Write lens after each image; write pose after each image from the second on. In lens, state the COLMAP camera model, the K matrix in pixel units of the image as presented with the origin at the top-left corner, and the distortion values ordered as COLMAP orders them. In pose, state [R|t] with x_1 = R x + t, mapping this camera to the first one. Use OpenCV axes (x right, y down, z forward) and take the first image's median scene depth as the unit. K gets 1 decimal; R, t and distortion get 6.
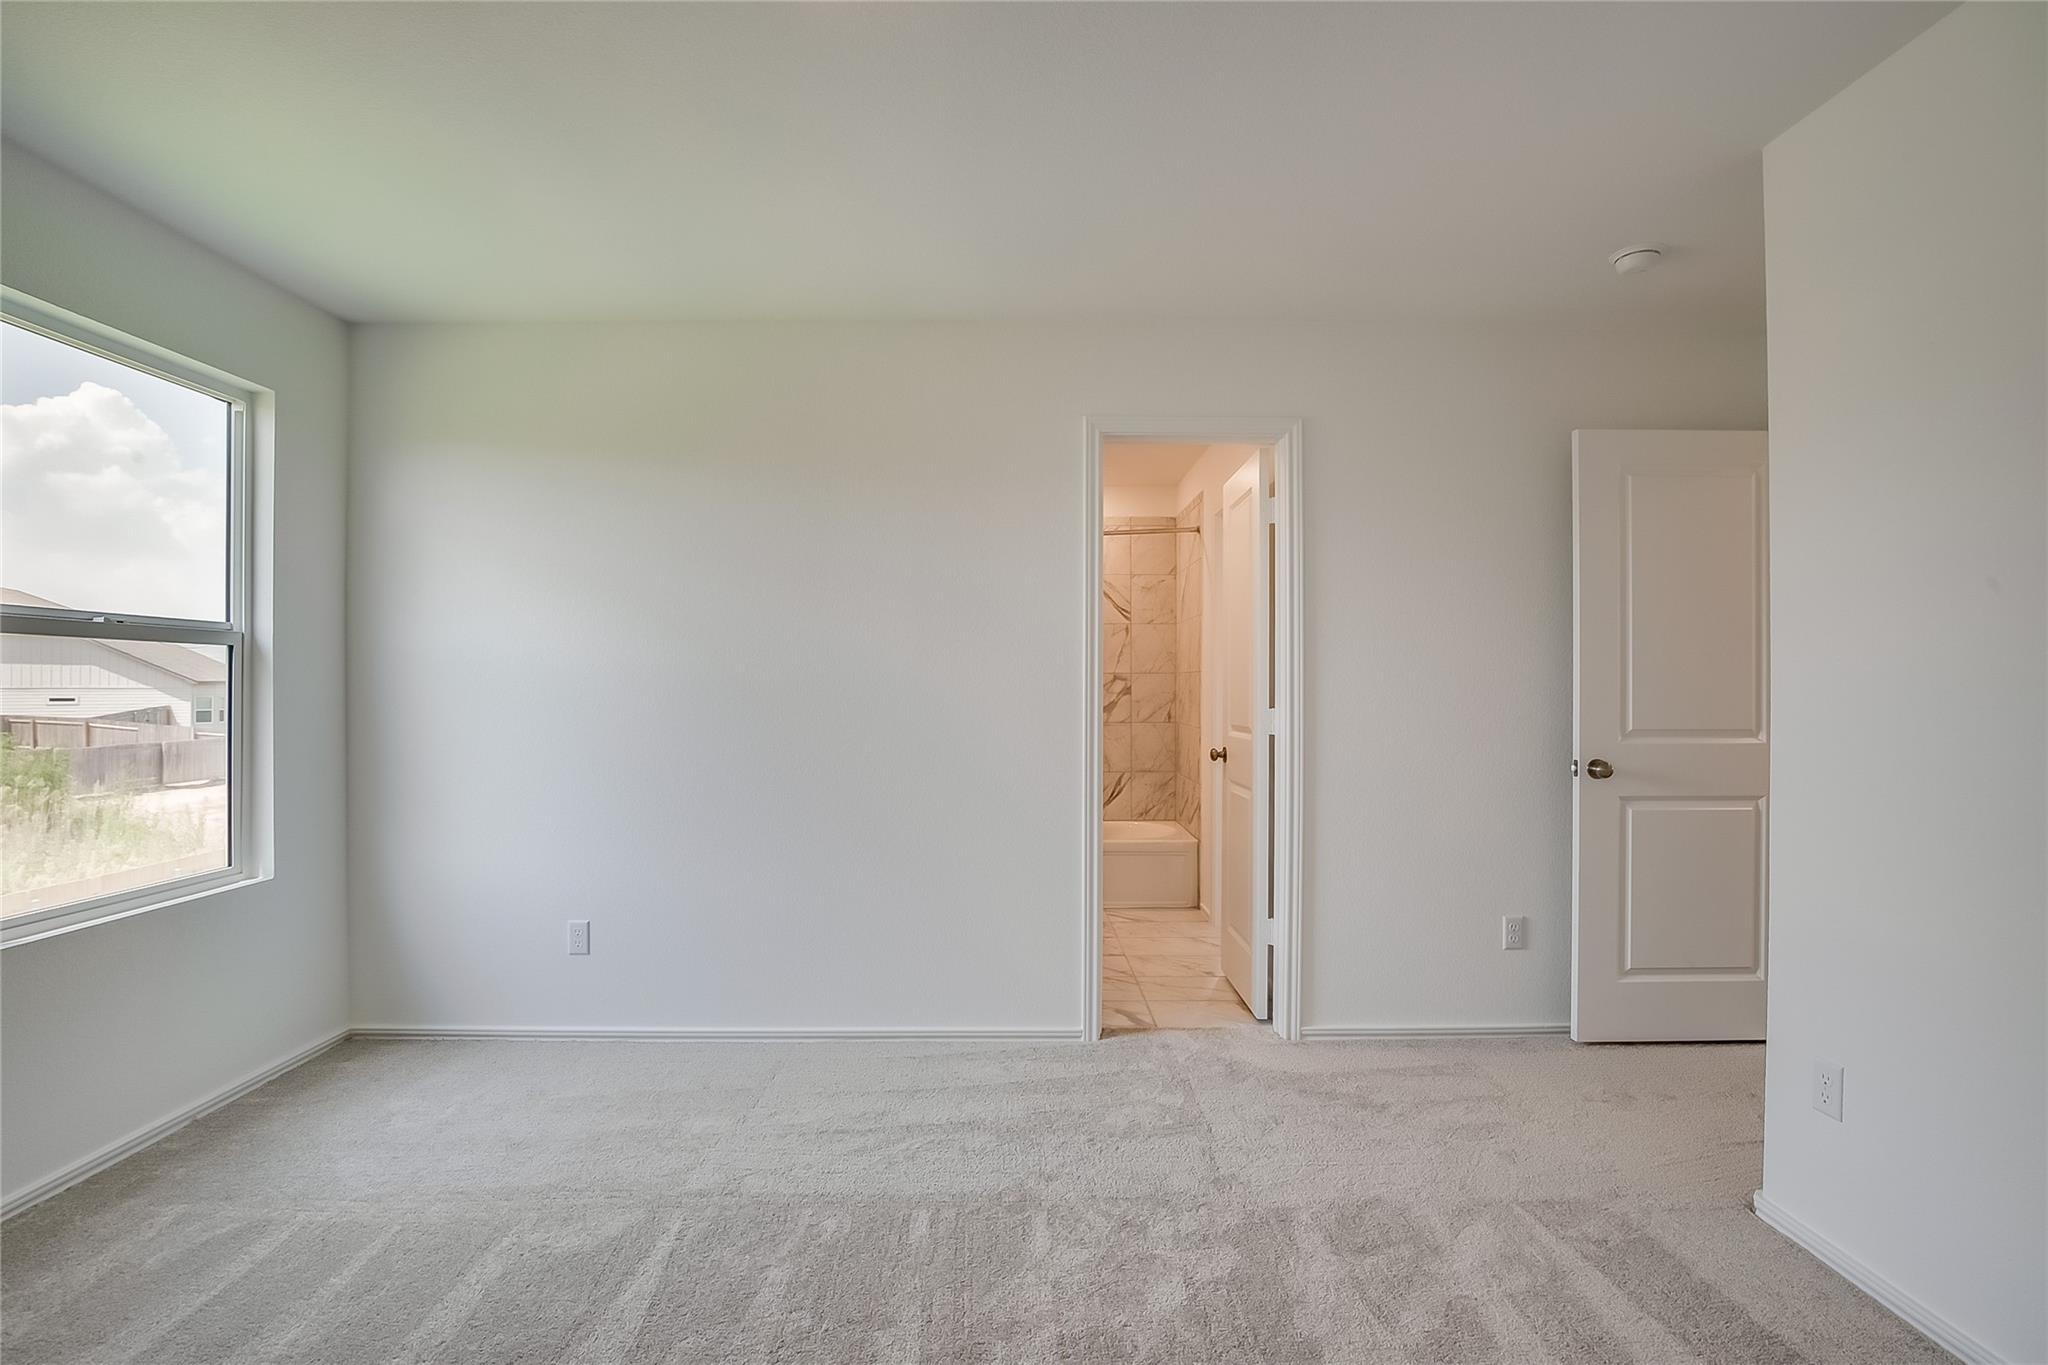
lens RADIAL K [[937.2, 0, 1025.4], [0, 937.2, 684.6], [0, 0, 1]] dist [-0.025641, 0.000687]
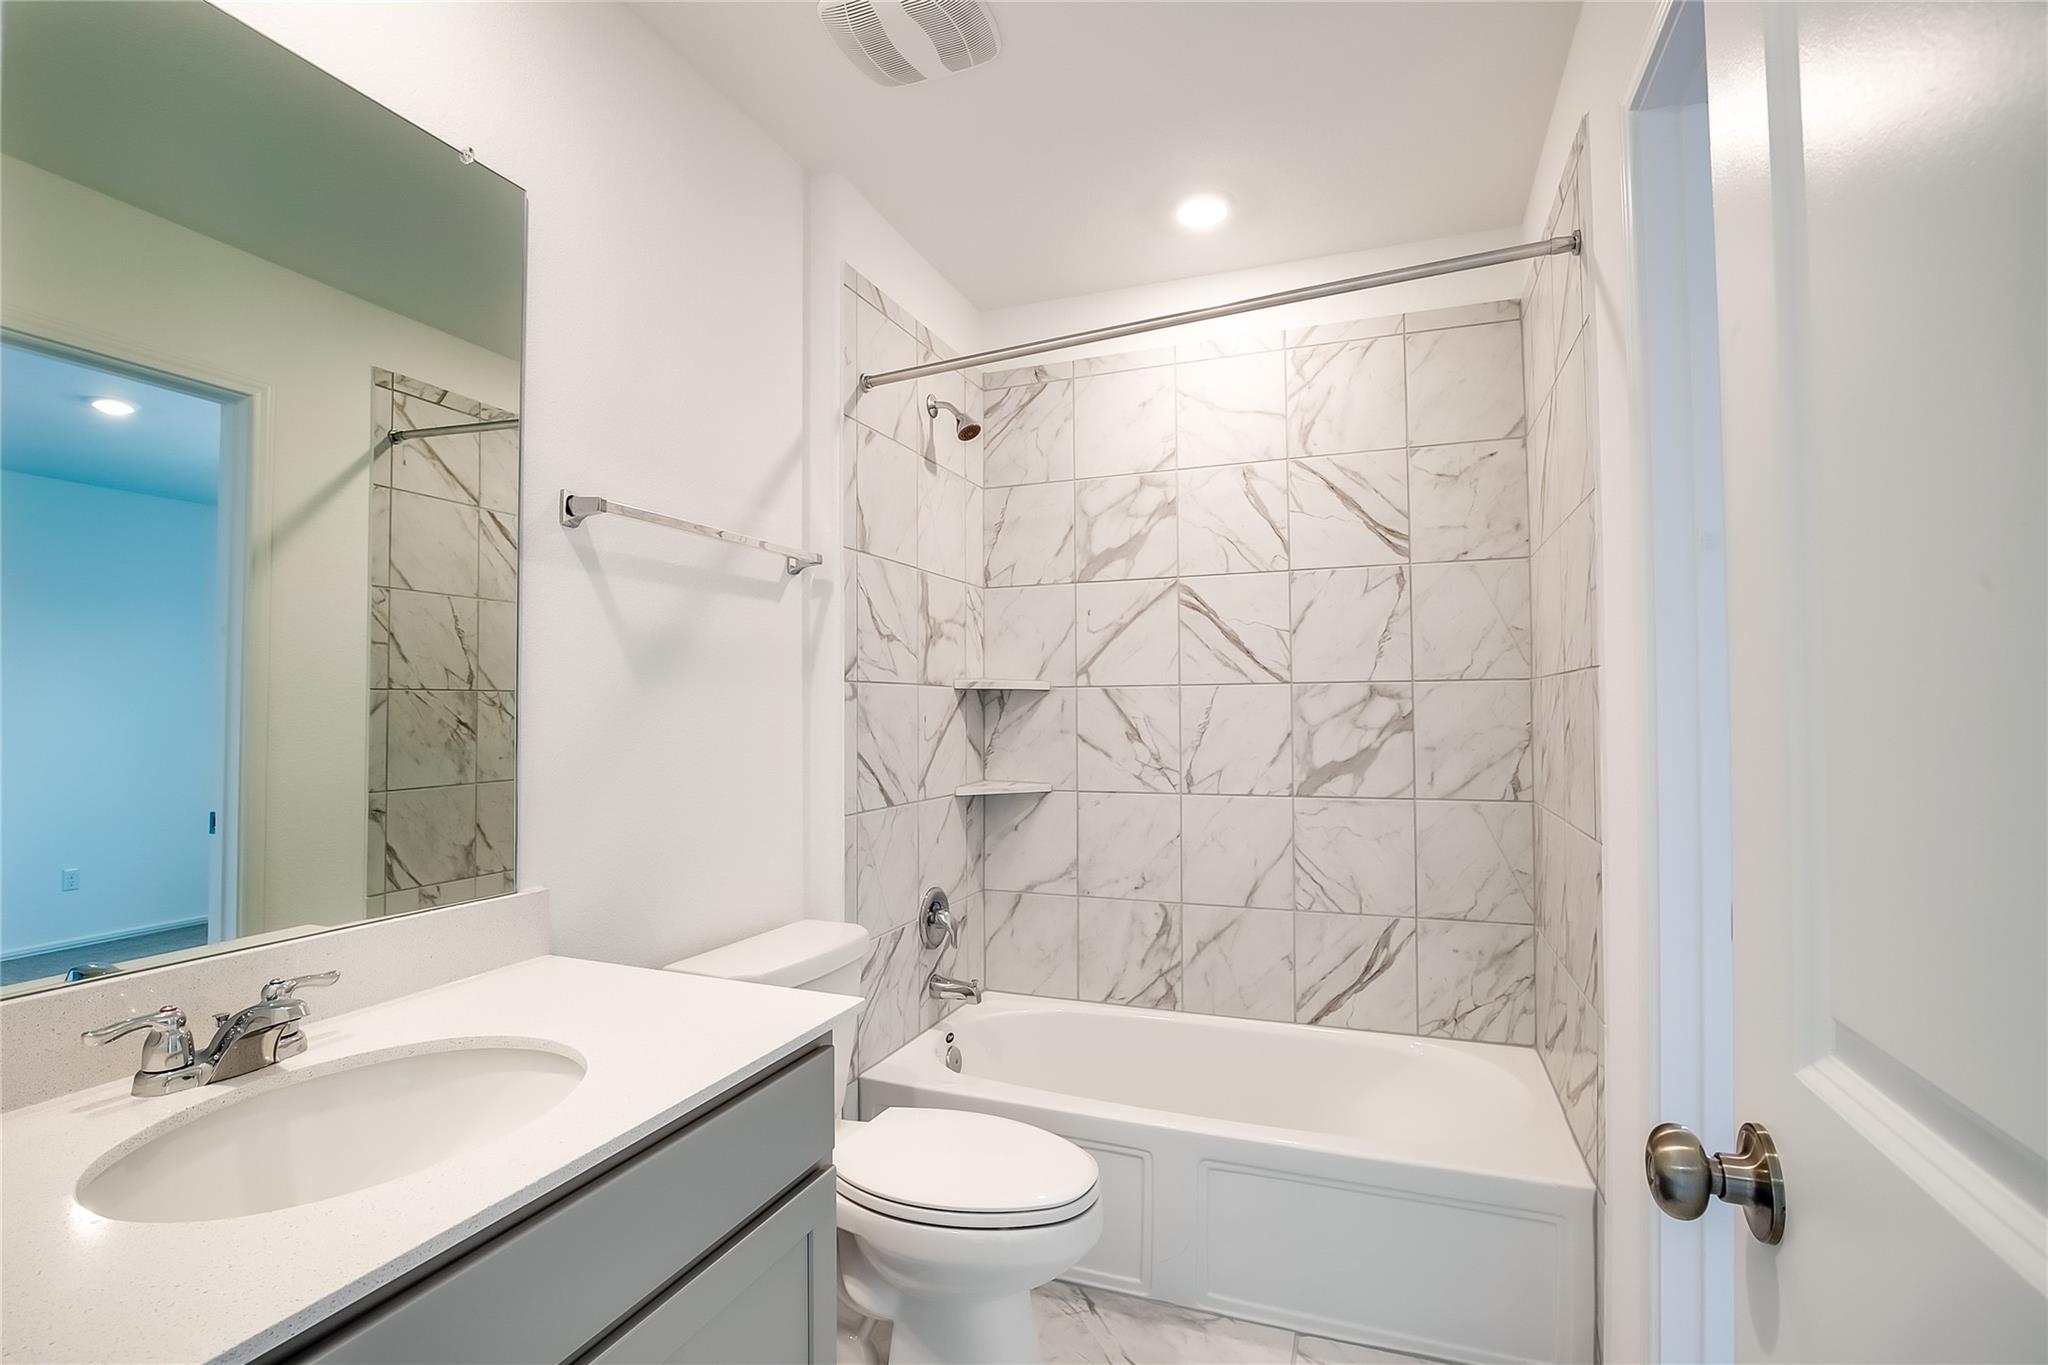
lens RADIAL K [[937.2, 0, 1023.3], [0, 937.2, 685.3], [0, 0, 1]] dist [-0.025641, 0.000687]
pose [[0.927866, -0.015844, -0.372578, 0.106714], [0.006682, 0.999643, -0.025870, -0.000478], [0.372855, 0.021514, 0.927640, 0.548002]]
